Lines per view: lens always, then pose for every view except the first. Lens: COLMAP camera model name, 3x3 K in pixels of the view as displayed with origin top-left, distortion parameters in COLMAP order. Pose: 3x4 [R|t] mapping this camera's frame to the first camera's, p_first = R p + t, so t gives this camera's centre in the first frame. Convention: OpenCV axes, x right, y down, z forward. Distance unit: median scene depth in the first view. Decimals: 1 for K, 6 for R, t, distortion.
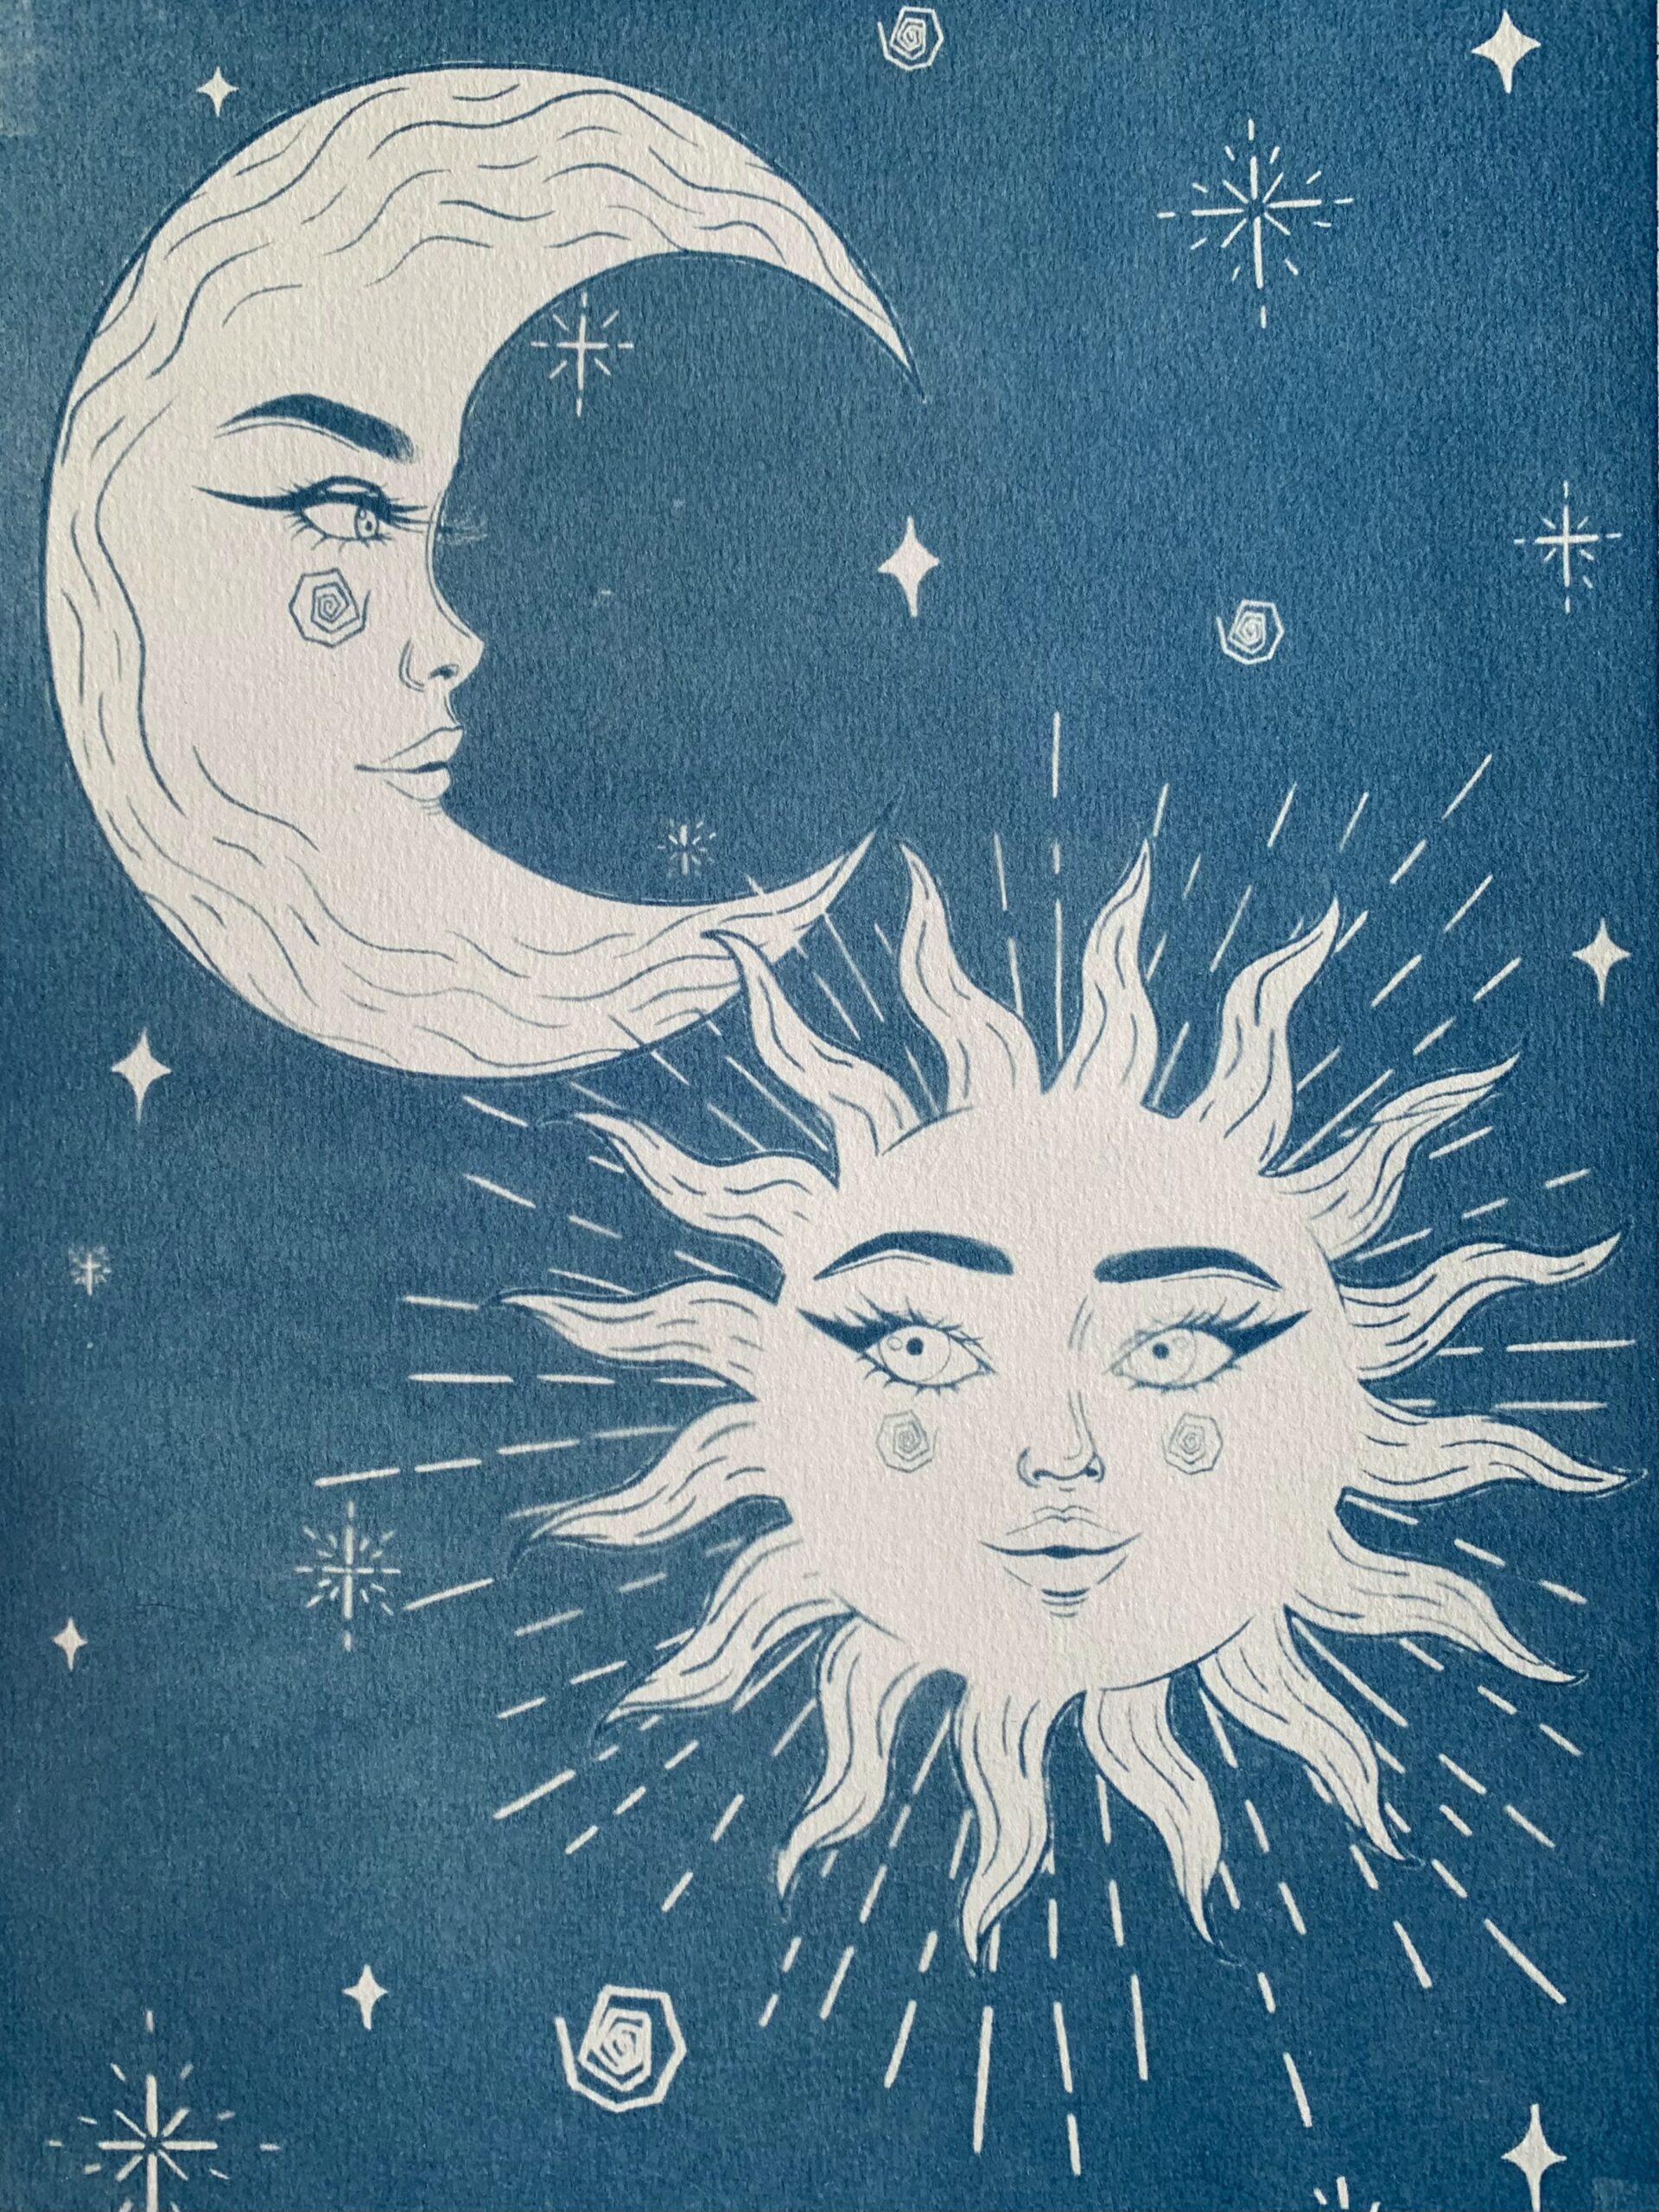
lens RADIAL K [[1678.7, 0, 835.8], [0, 1678.7, 1026.4], [0, 0, 1]] dist [0.072885, 0.008069]
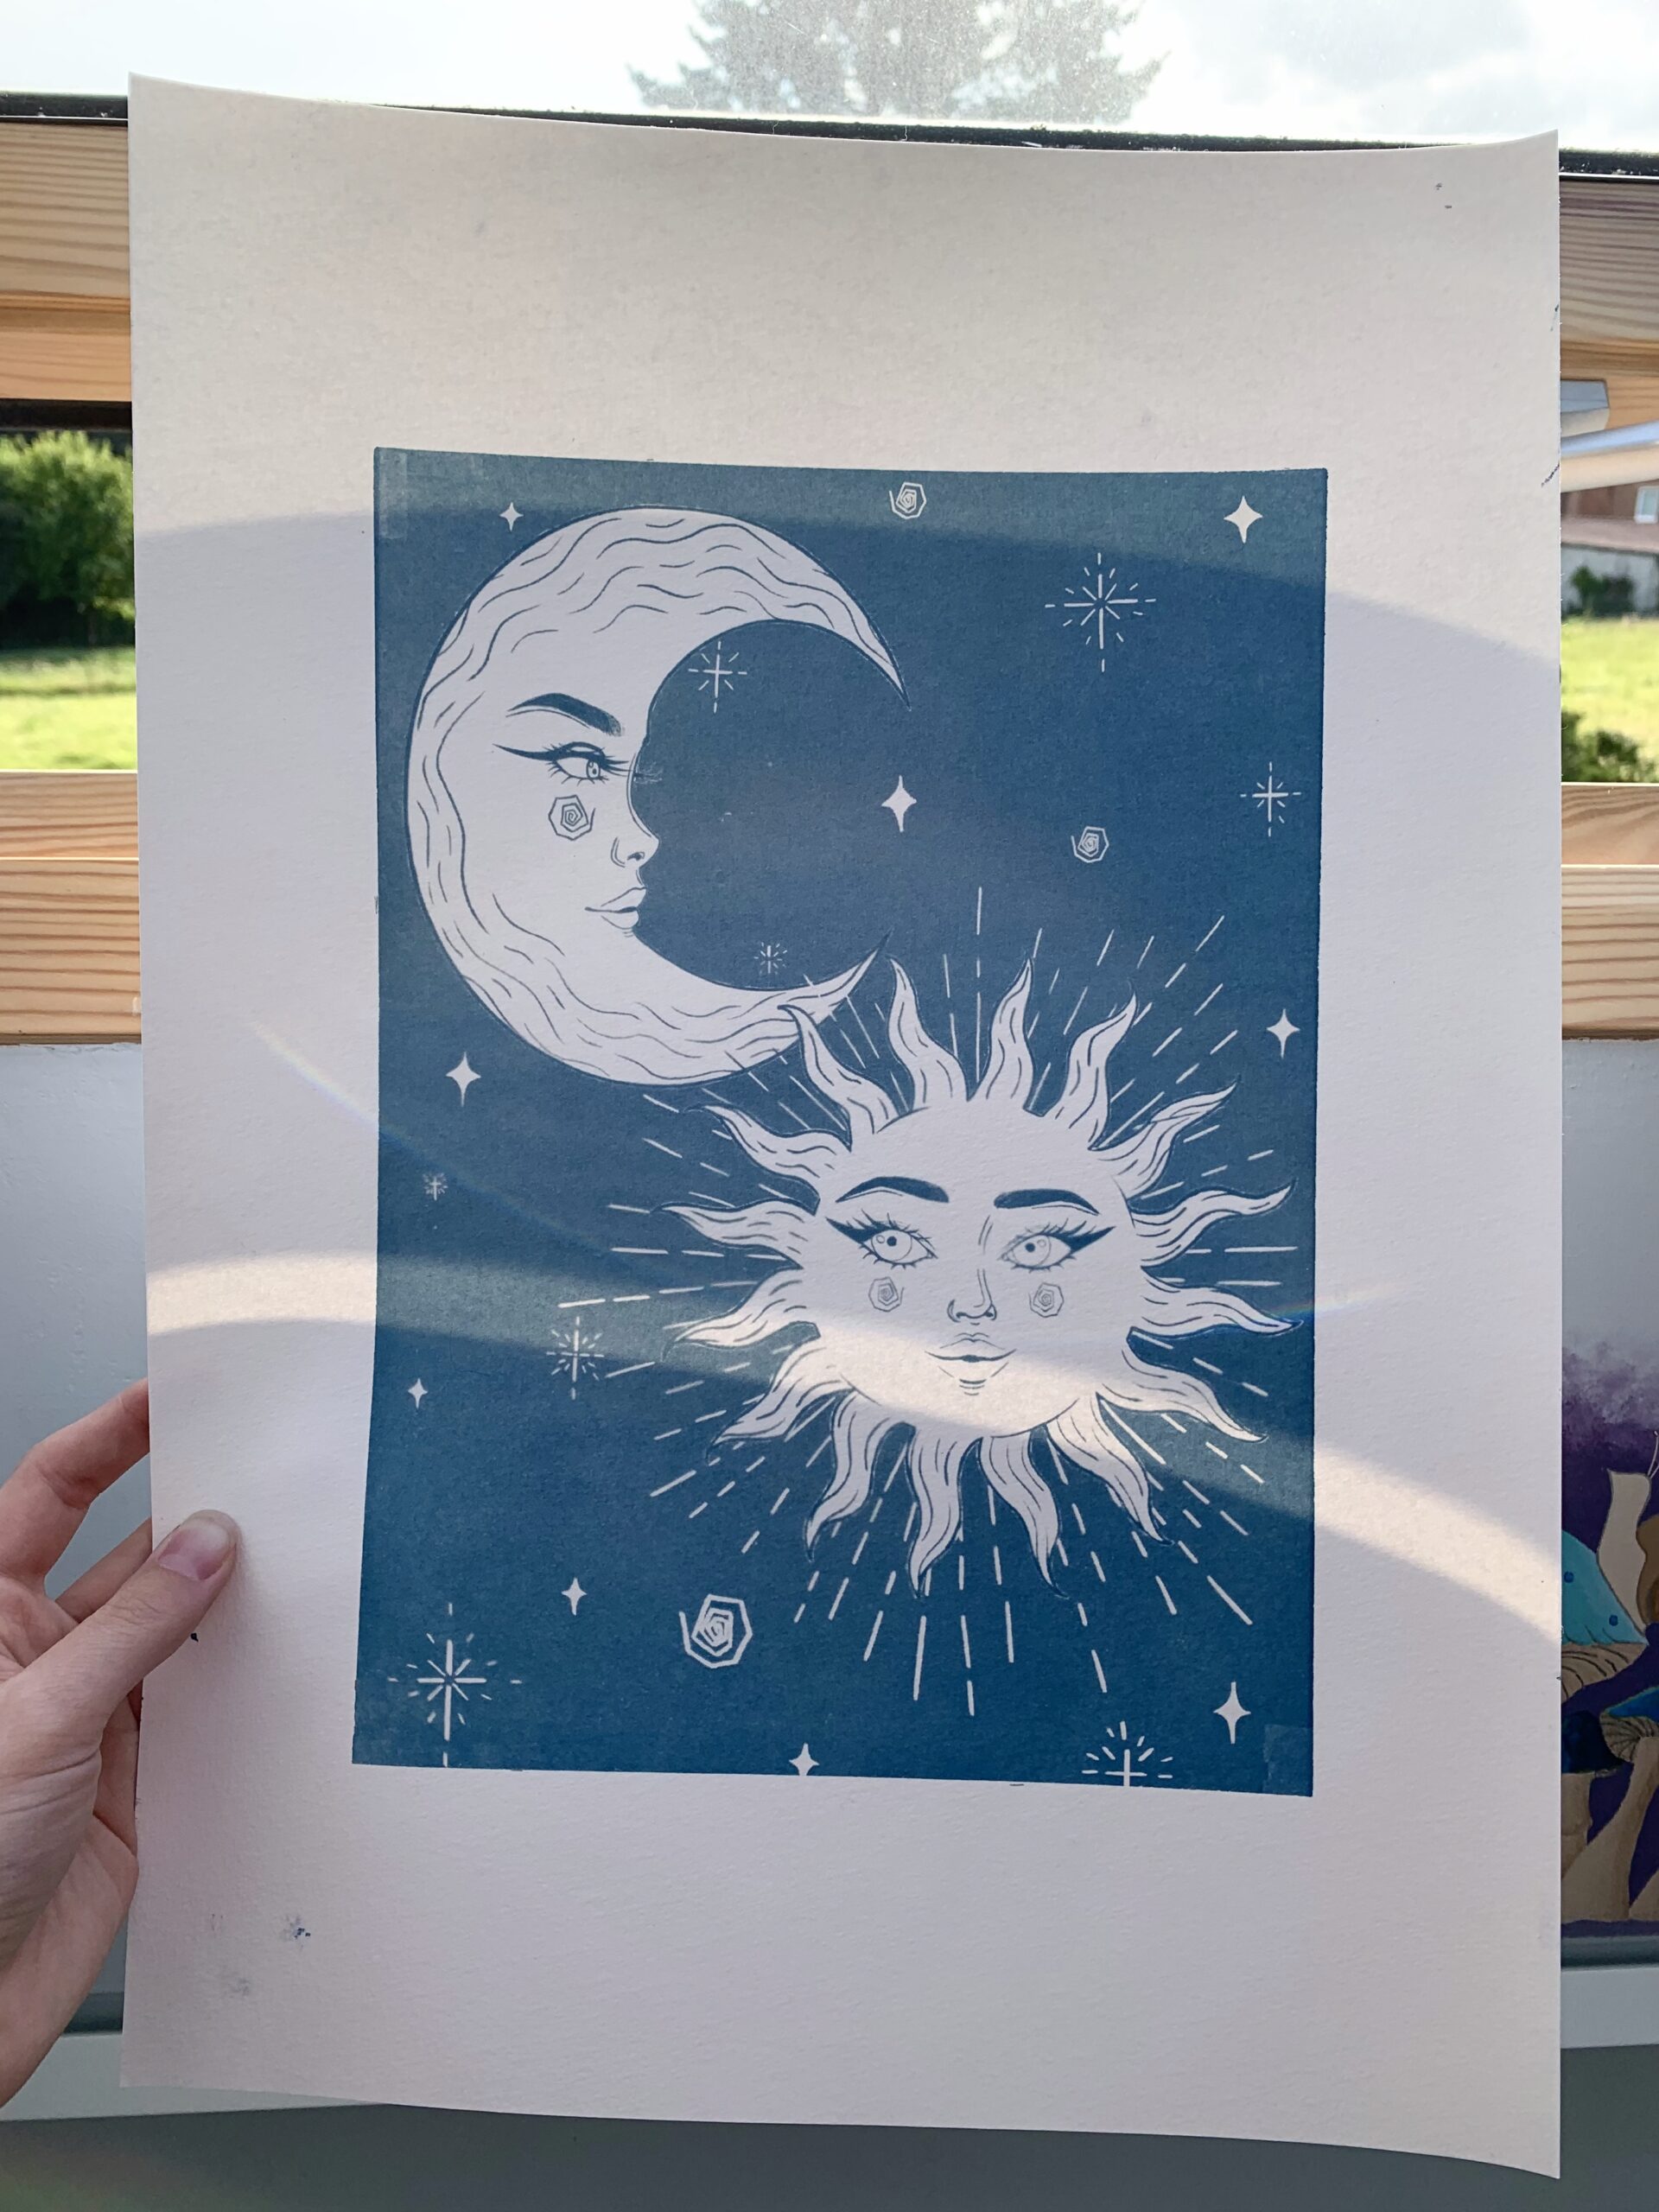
lens RADIAL K [[1661.7, 0, 829.5], [0, 1661.7, 1106.0], [0, 0, 1]] dist [0.037905, -0.000237]
pose [[0.999720, 0.023630, 0.001386, -0.024411], [-0.023670, 0.998532, 0.048717, -0.036447], [-0.000233, -0.048736, 0.998812, -0.741588]]
